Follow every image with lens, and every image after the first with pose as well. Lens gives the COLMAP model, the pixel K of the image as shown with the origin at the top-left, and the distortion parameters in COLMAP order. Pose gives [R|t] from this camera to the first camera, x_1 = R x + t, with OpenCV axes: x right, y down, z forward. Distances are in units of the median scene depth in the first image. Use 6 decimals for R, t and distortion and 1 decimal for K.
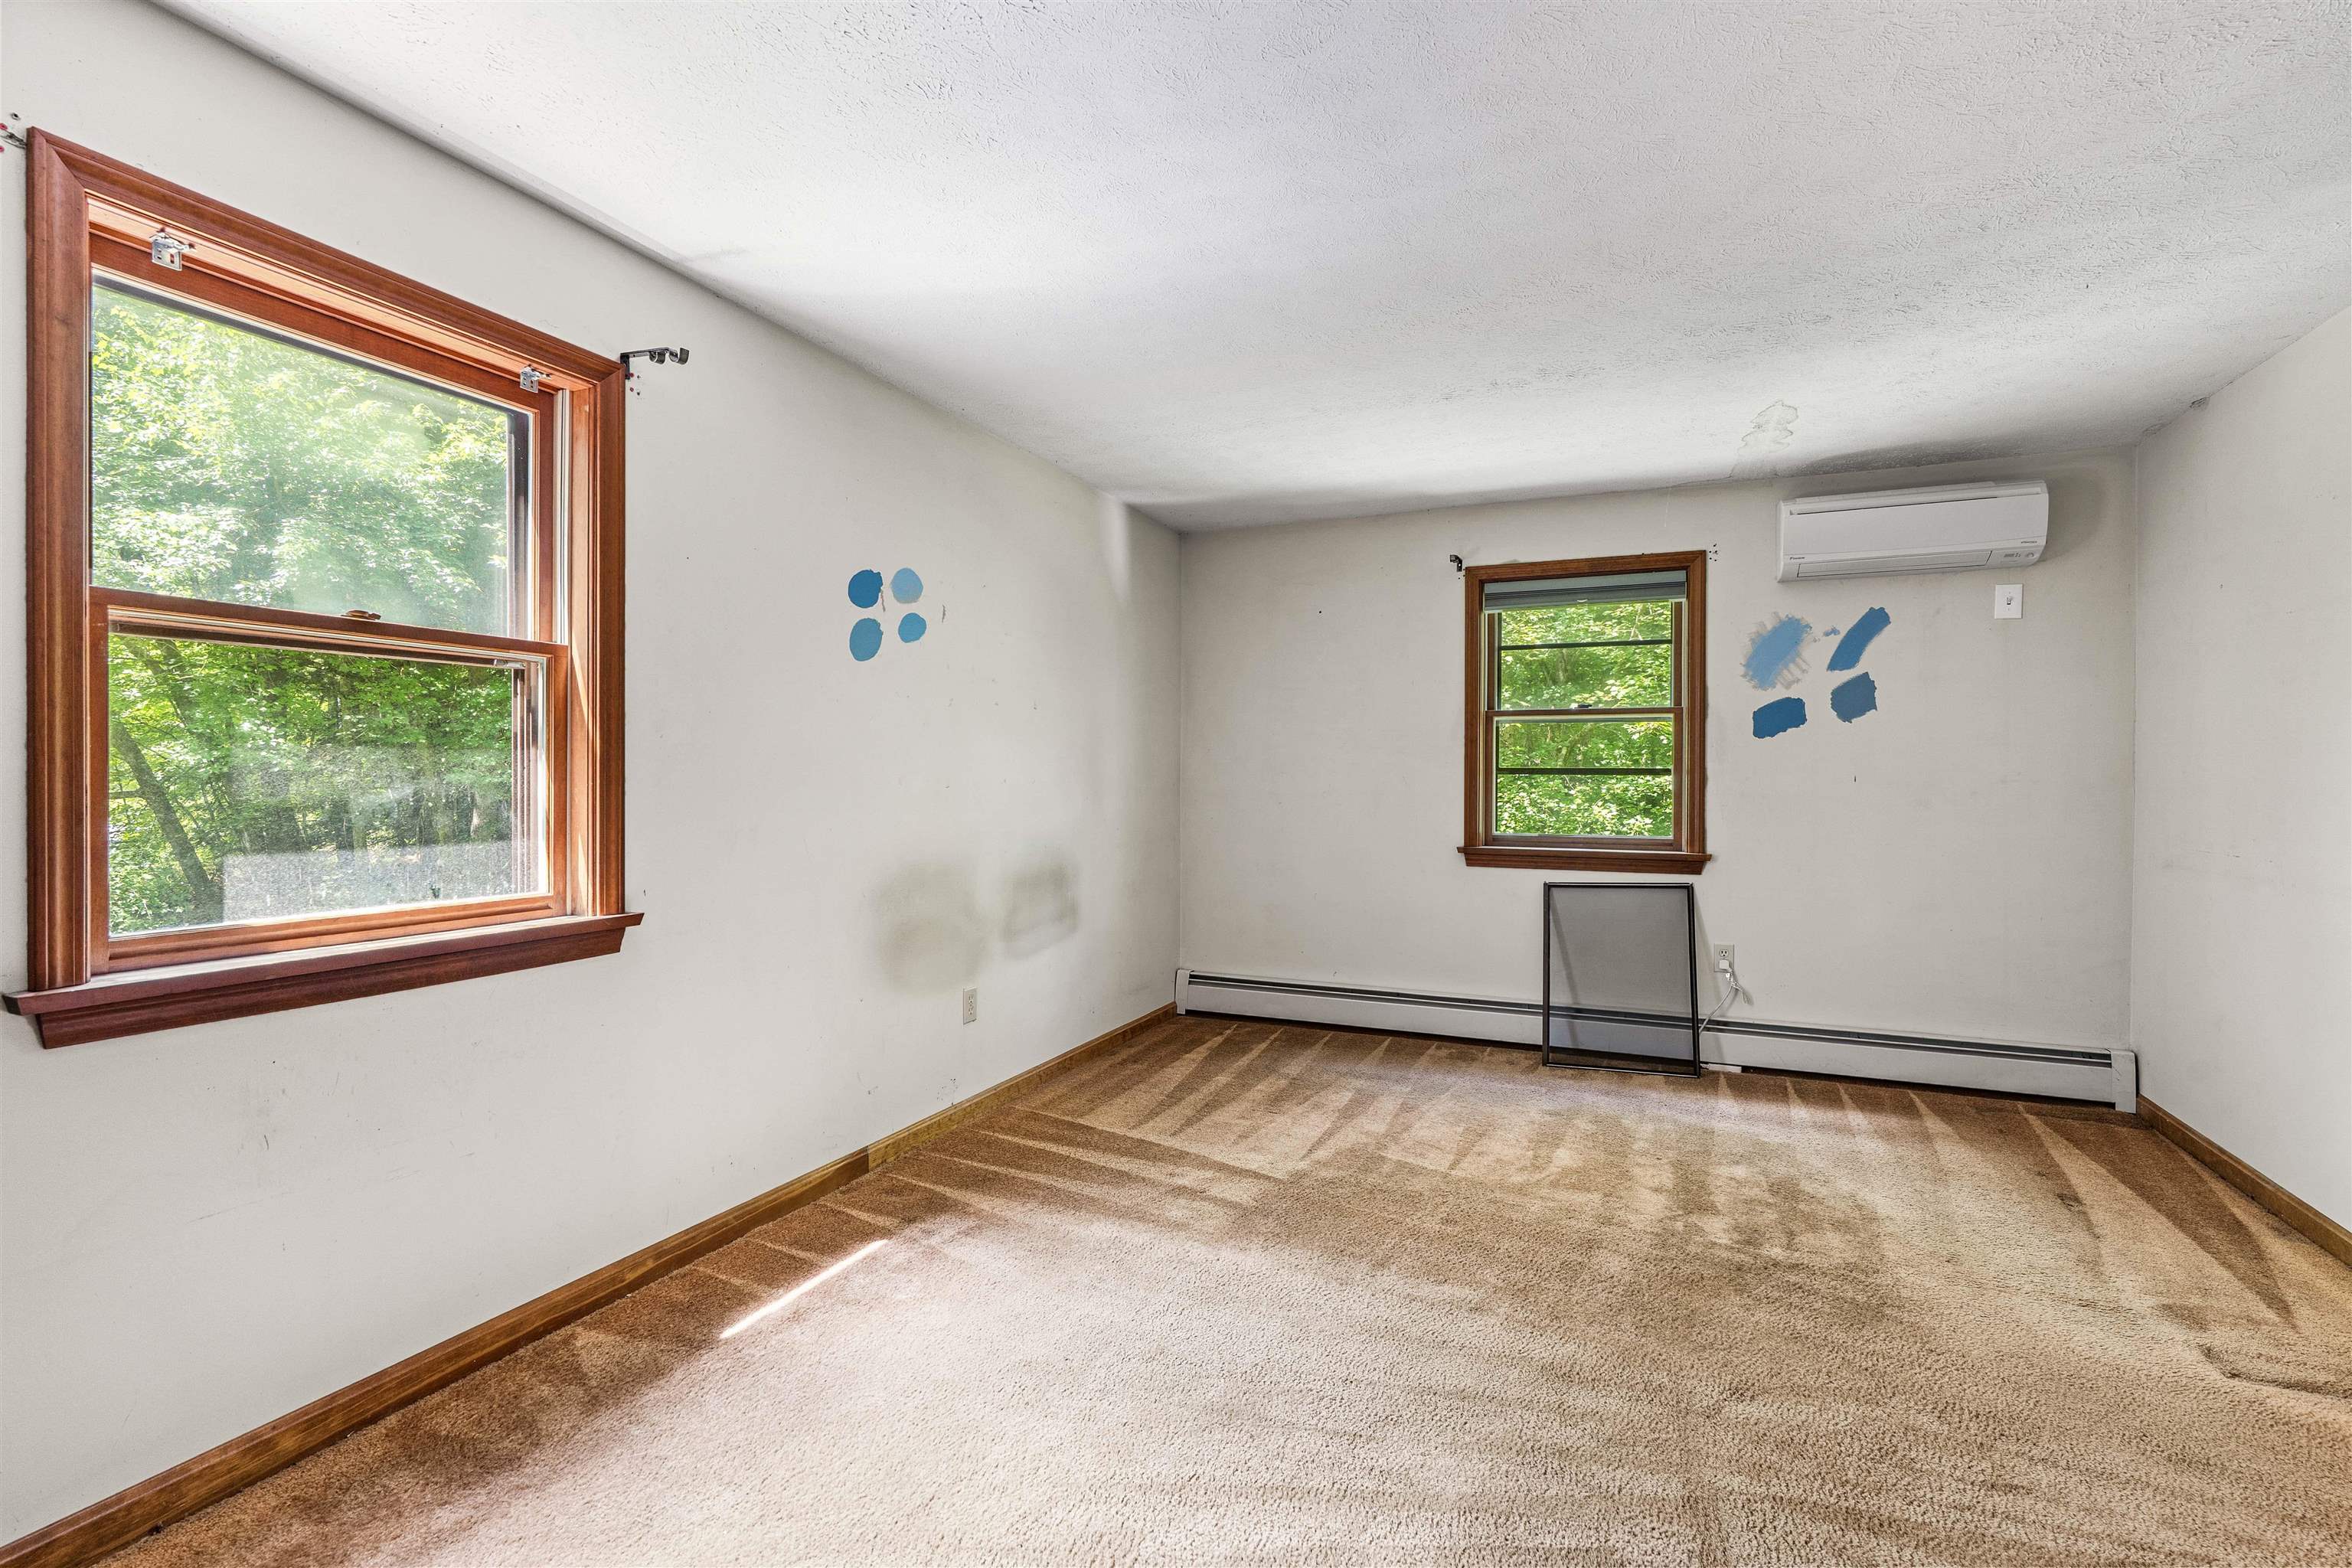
lens RADIAL K [[1061.1, 0, 1180.9], [0, 1061.1, 777.0], [0, 0, 1]] dist [-0.020391, 0.009250]
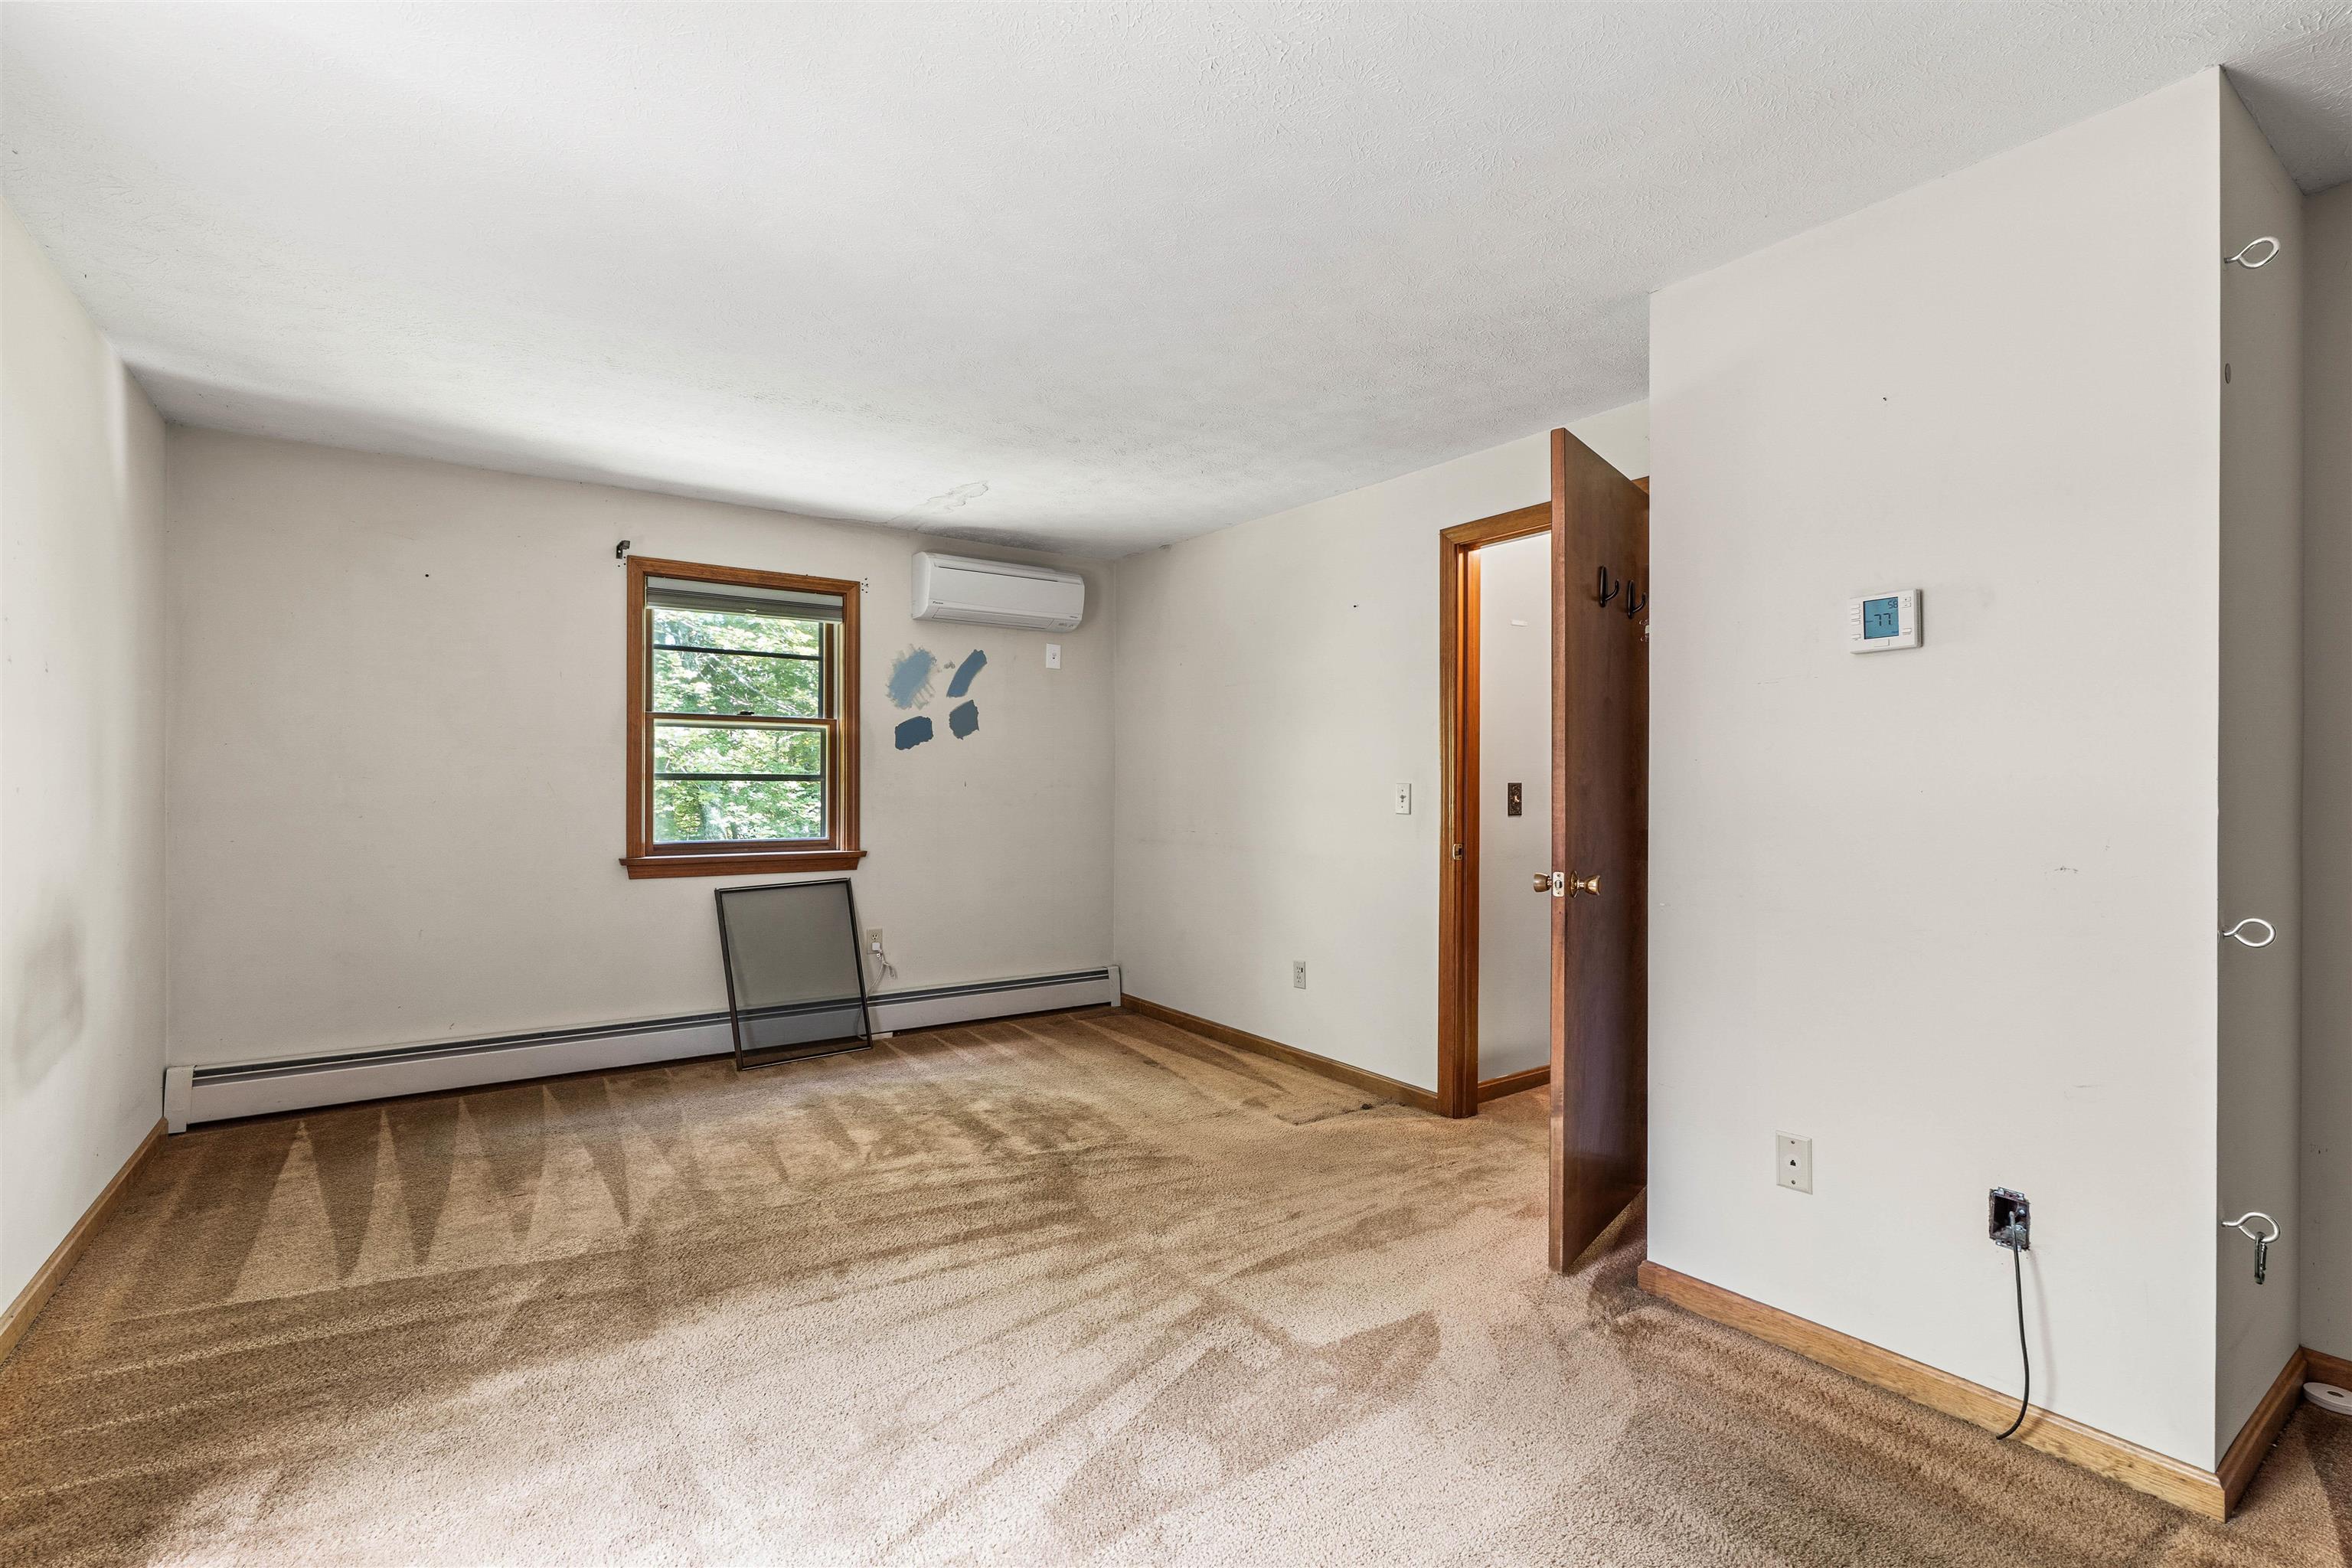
lens RADIAL K [[1070.3, 0, 1176.0], [0, 1070.3, 784.0], [0, 0, 1]] dist [-0.001067, -0.000060]
pose [[0.510478, -0.001948, 0.859889, -0.341319], [-0.001942, 0.999992, 0.003419, -0.003584], [-0.859889, -0.003415, 0.510470, 0.136410]]
